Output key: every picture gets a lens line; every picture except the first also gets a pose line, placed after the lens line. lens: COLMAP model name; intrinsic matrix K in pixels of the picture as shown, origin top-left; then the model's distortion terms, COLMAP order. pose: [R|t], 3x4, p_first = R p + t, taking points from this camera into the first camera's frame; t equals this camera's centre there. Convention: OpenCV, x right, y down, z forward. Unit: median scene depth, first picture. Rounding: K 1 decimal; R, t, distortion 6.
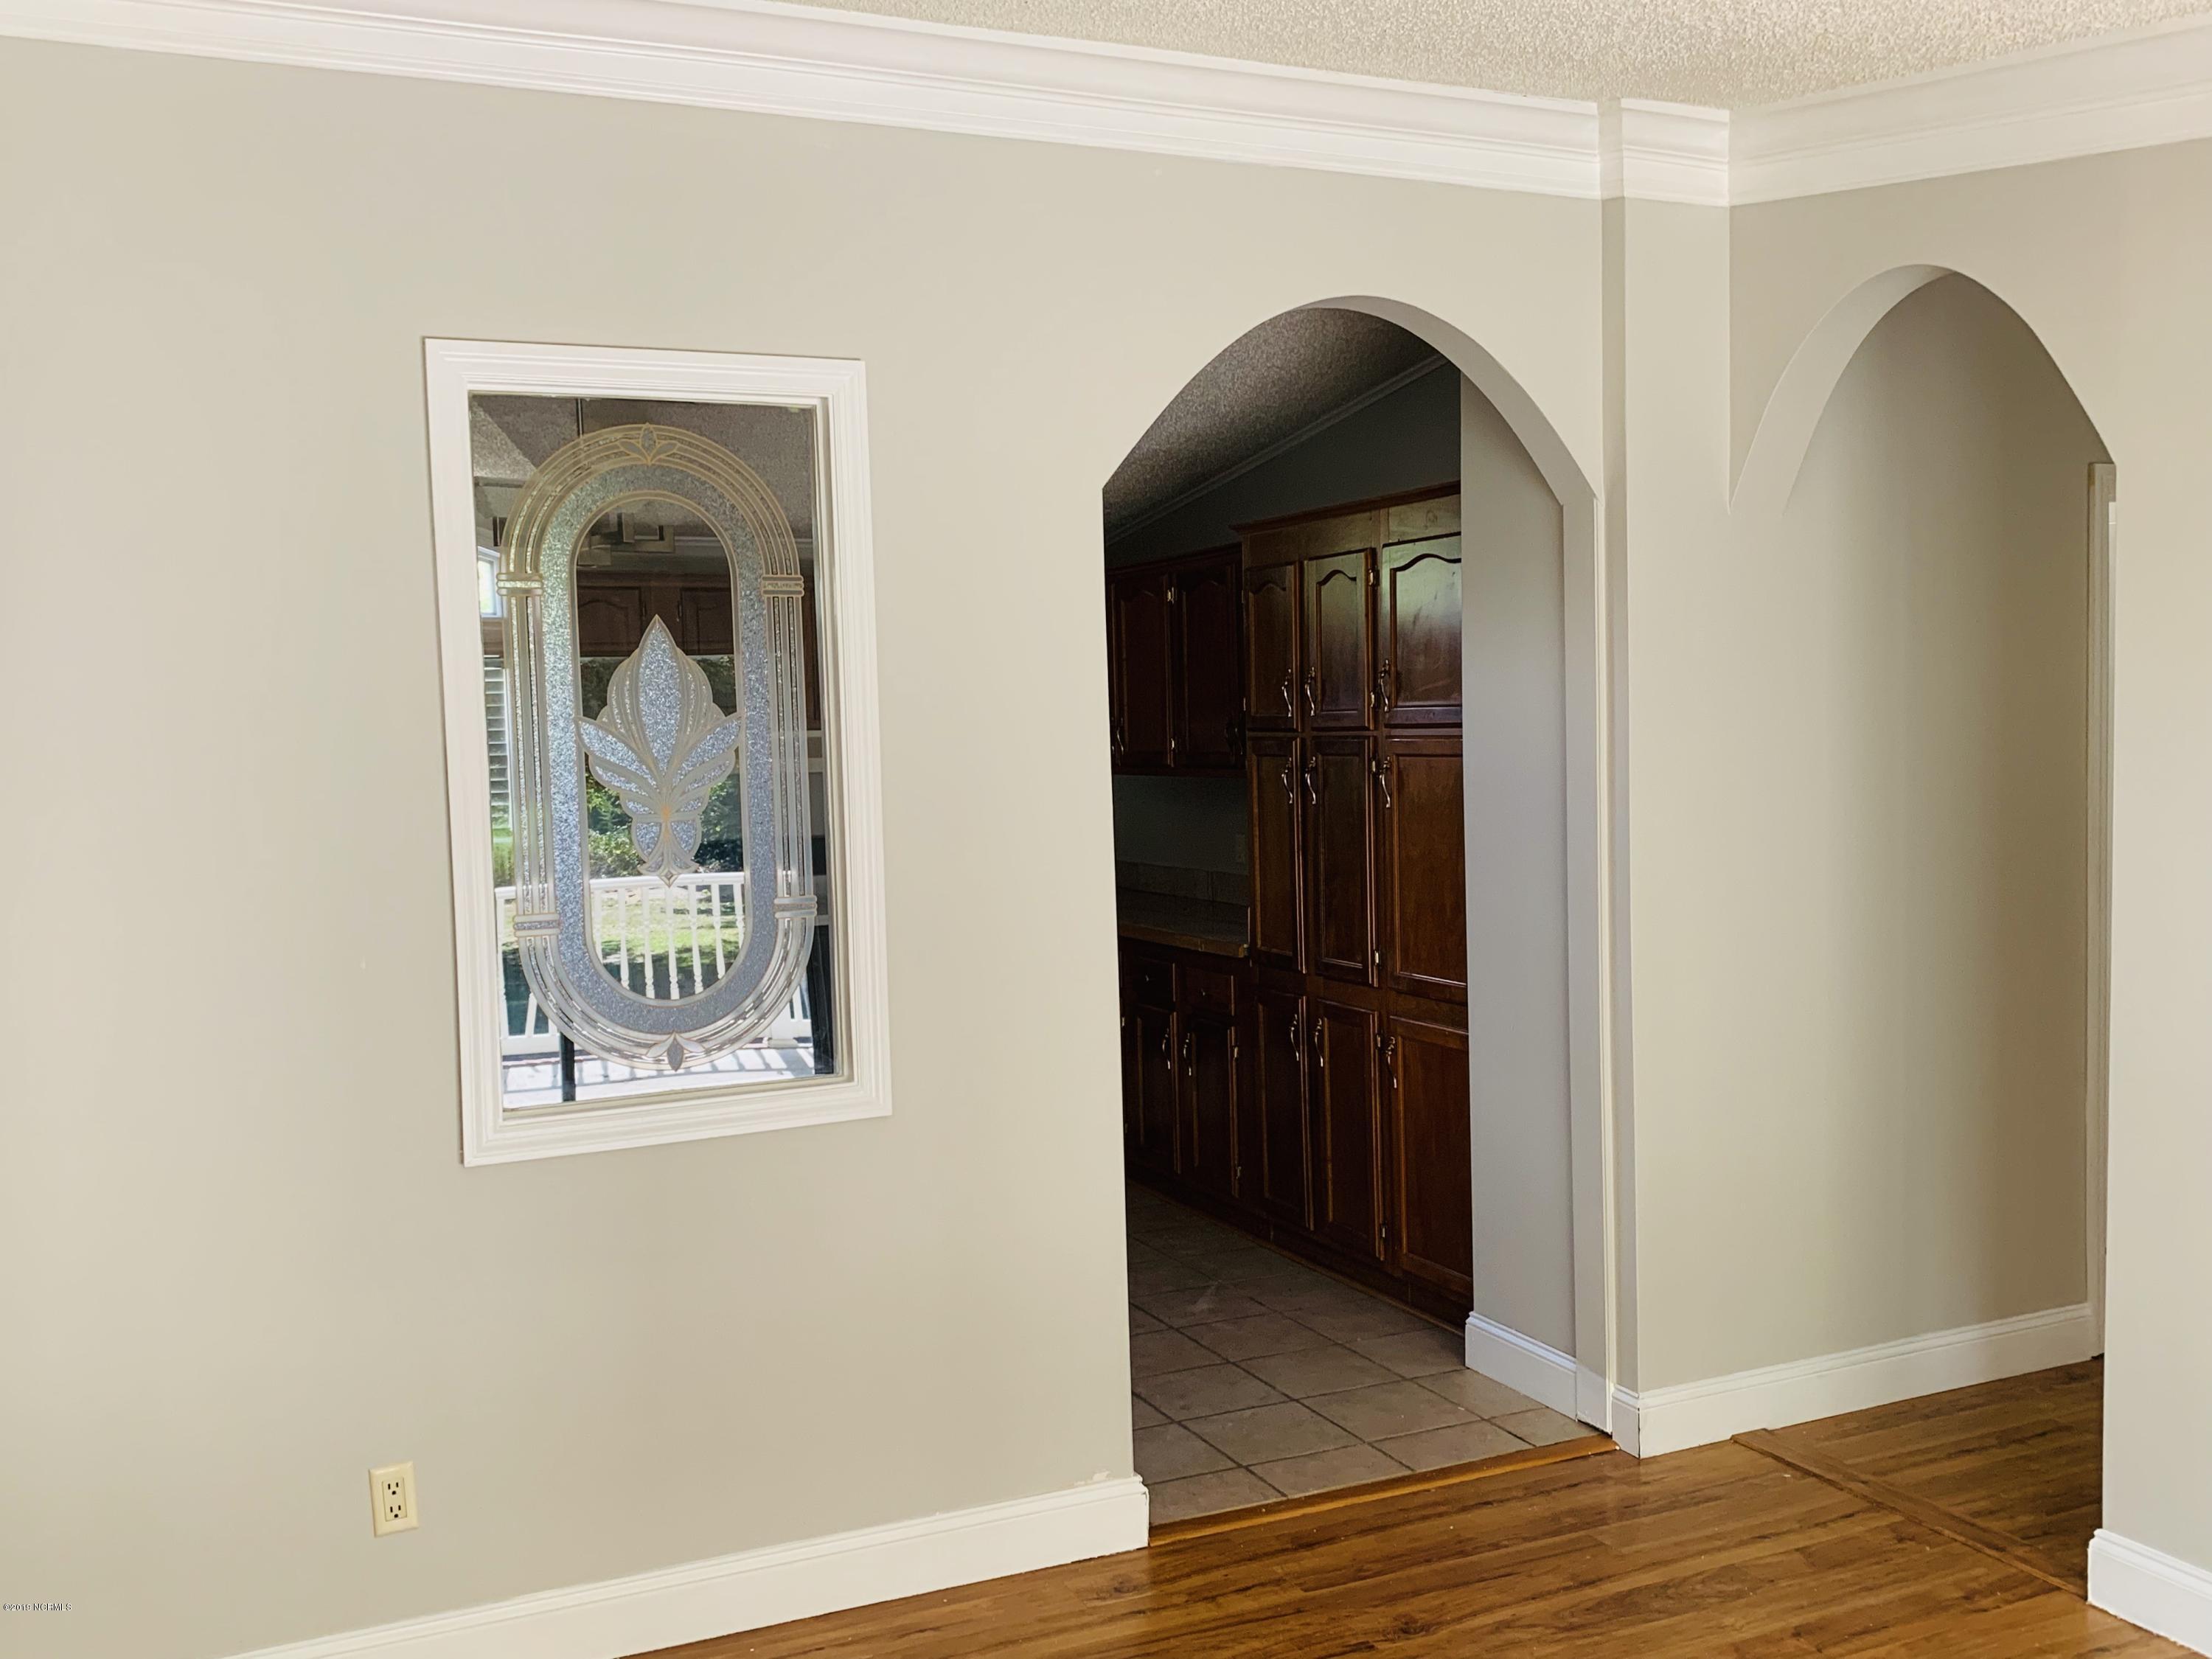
lens RADIAL K [[2072.1, 0, 1093.5], [0, 2072.1, 820.5], [0, 0, 1]] dist [0.027265, 0.000000]
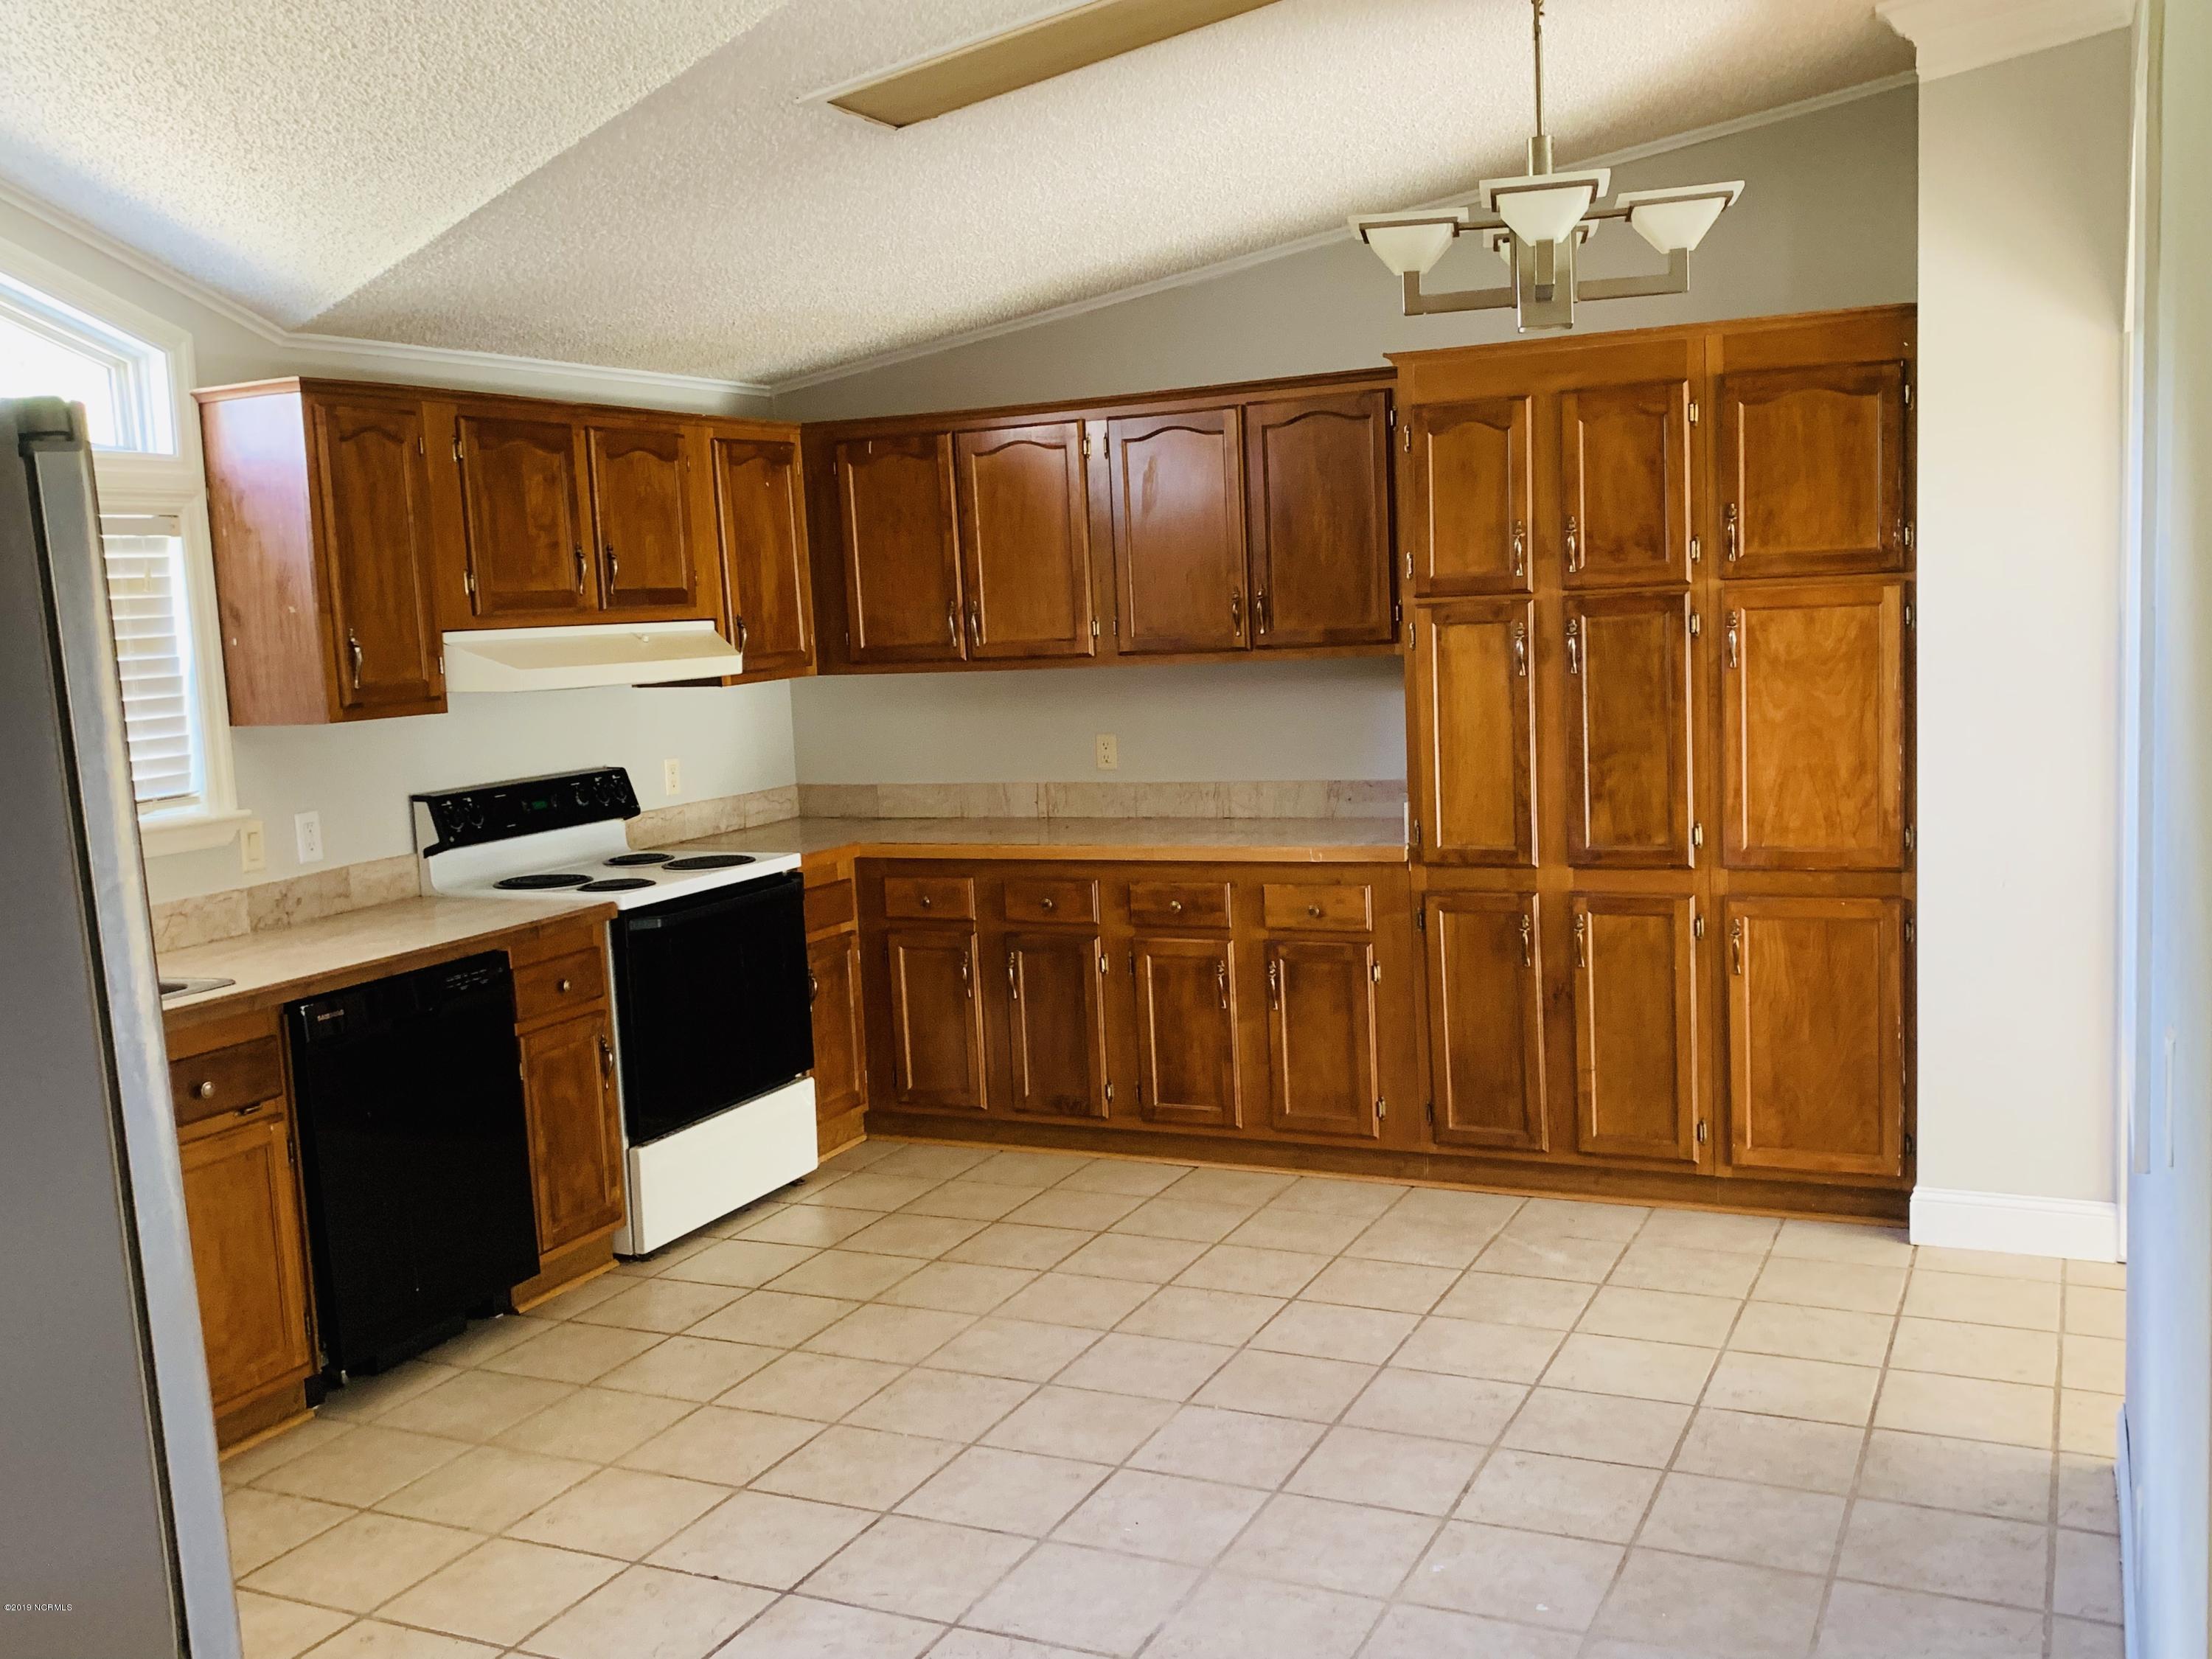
lens RADIAL K [[2072.1, 0, 1136.2], [0, 2072.1, 849.1], [0, 0, 1]] dist [0.027265, 0.000000]
pose [[0.773582, -0.096621, 0.626287, -0.616856], [0.063731, 0.995159, 0.074810, -0.011631], [-0.630483, -0.017957, 0.775995, 0.444682]]
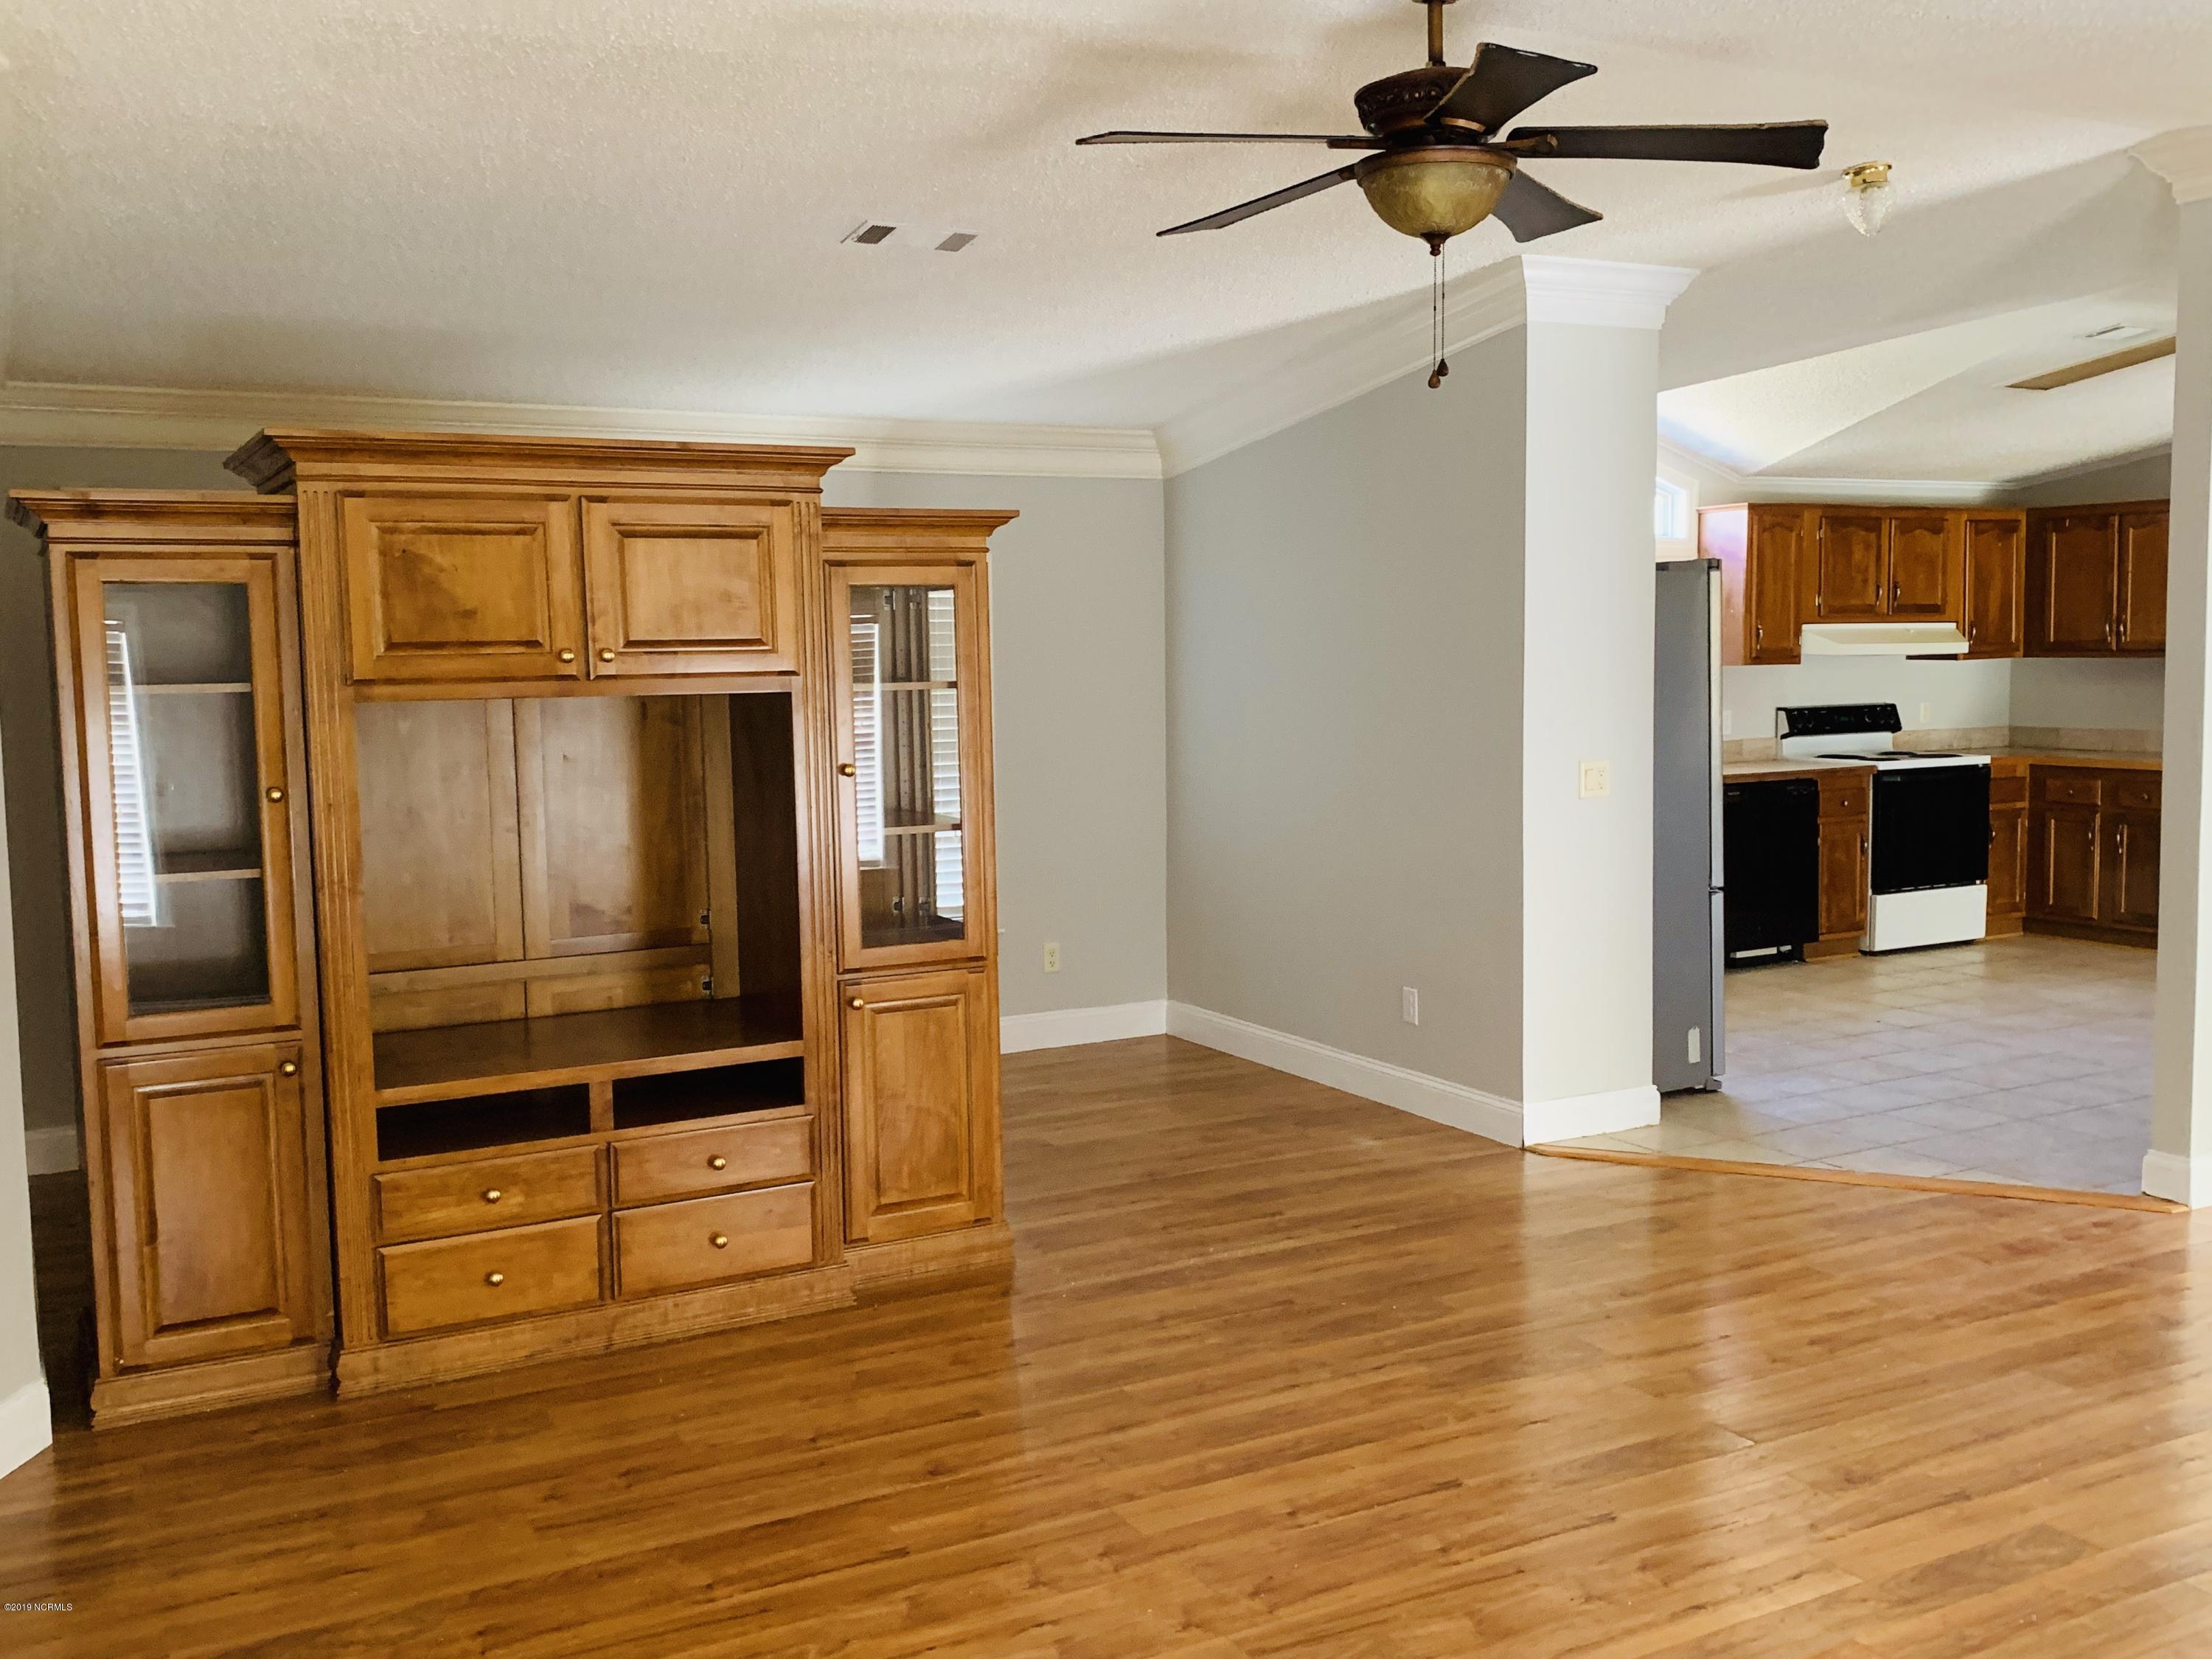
lens RADIAL K [[2072.1, 0, 1135.2], [0, 2072.1, 827.2], [0, 0, 1]] dist [0.027265, 0.000000]
pose [[0.998216, -0.002831, 0.059647, -0.965166], [0.000293, 0.999096, 0.042505, 0.042663], [-0.059713, -0.042412, 0.997314, -0.444731]]
